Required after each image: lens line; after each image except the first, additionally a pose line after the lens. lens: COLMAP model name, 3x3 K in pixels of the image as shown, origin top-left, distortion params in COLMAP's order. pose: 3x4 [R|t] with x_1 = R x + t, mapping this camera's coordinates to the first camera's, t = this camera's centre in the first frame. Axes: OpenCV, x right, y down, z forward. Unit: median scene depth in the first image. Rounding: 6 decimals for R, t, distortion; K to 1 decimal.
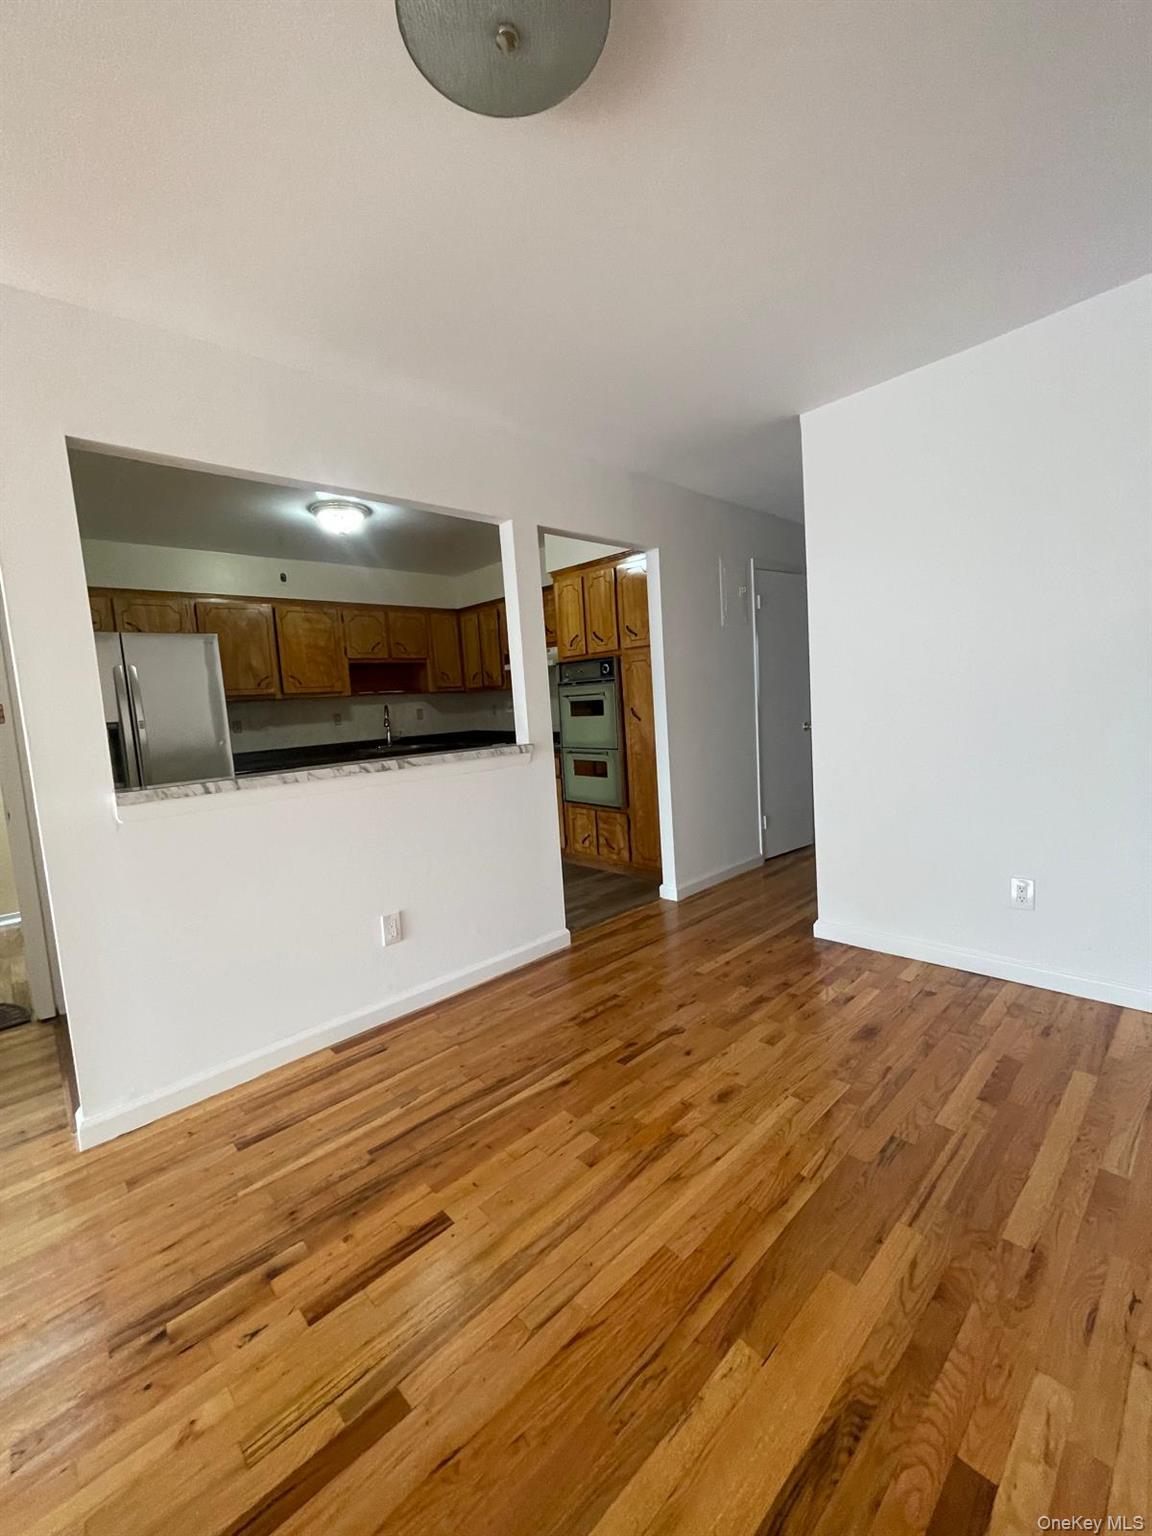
lens RADIAL K [[620.2, 0, 575.1], [0, 620.2, 769.1], [0, 0, 1]] dist [-0.006426, 0.001535]
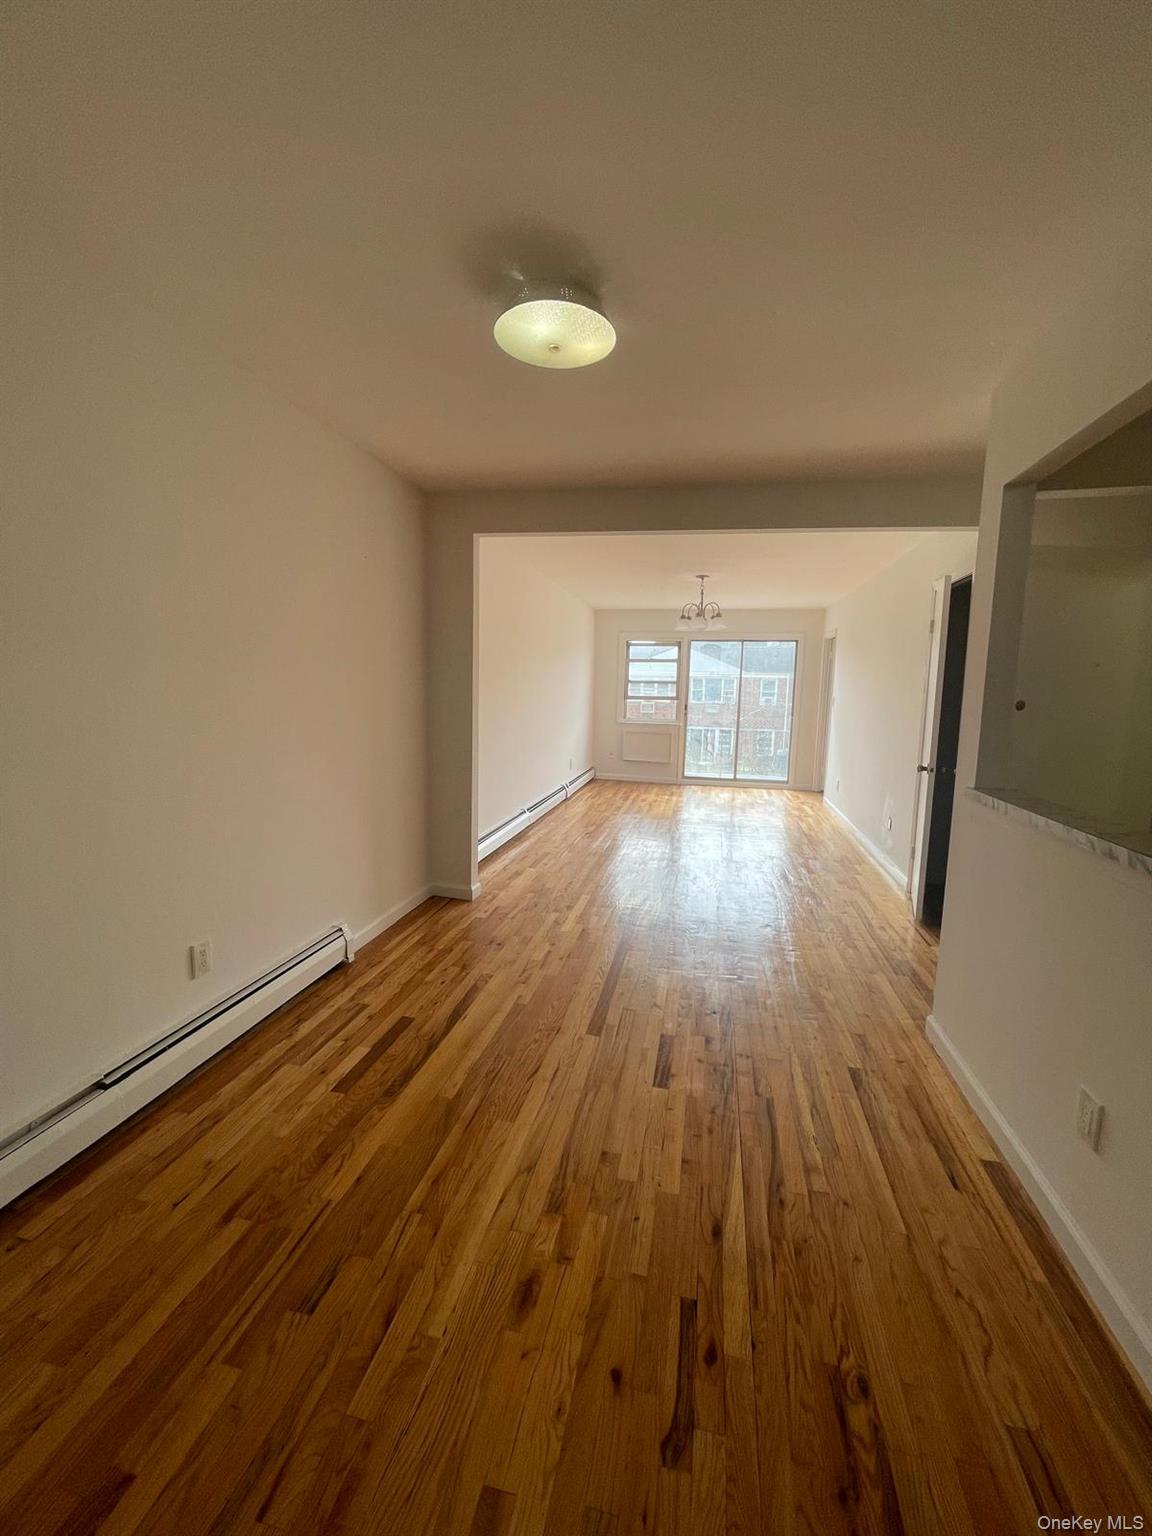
lens RADIAL K [[620.2, 0, 579.5], [0, 620.2, 762.5], [0, 0, 1]] dist [-0.006426, 0.001535]
pose [[-0.816155, 0.110833, -0.567105, 0.541838], [-0.034815, 0.970217, 0.239721, -0.268708], [0.576784, 0.215393, -0.787989, 1.499660]]
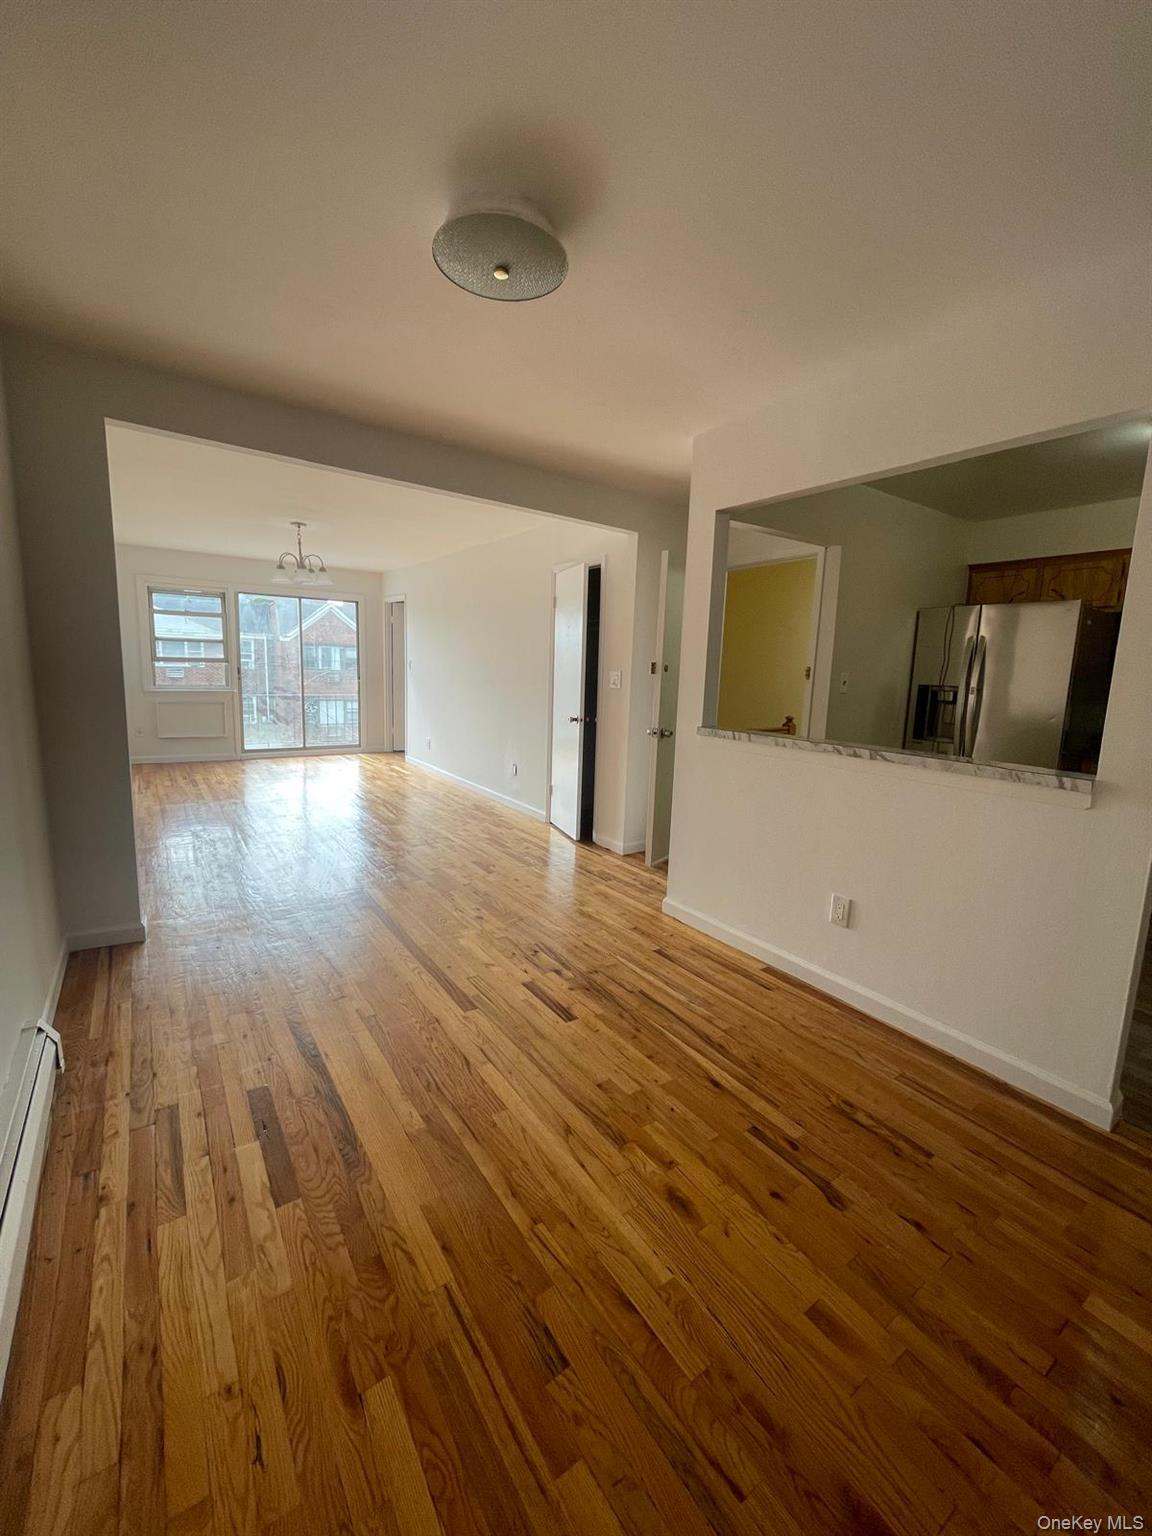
lens RADIAL K [[620.2, 0, 582.4], [0, 620.2, 761.9], [0, 0, 1]] dist [-0.006426, 0.001535]
pose [[-0.134334, 0.207104, -0.969052, 0.941413], [-0.131319, 0.965571, 0.224564, -0.204613], [0.982196, 0.157421, -0.102512, 0.876679]]
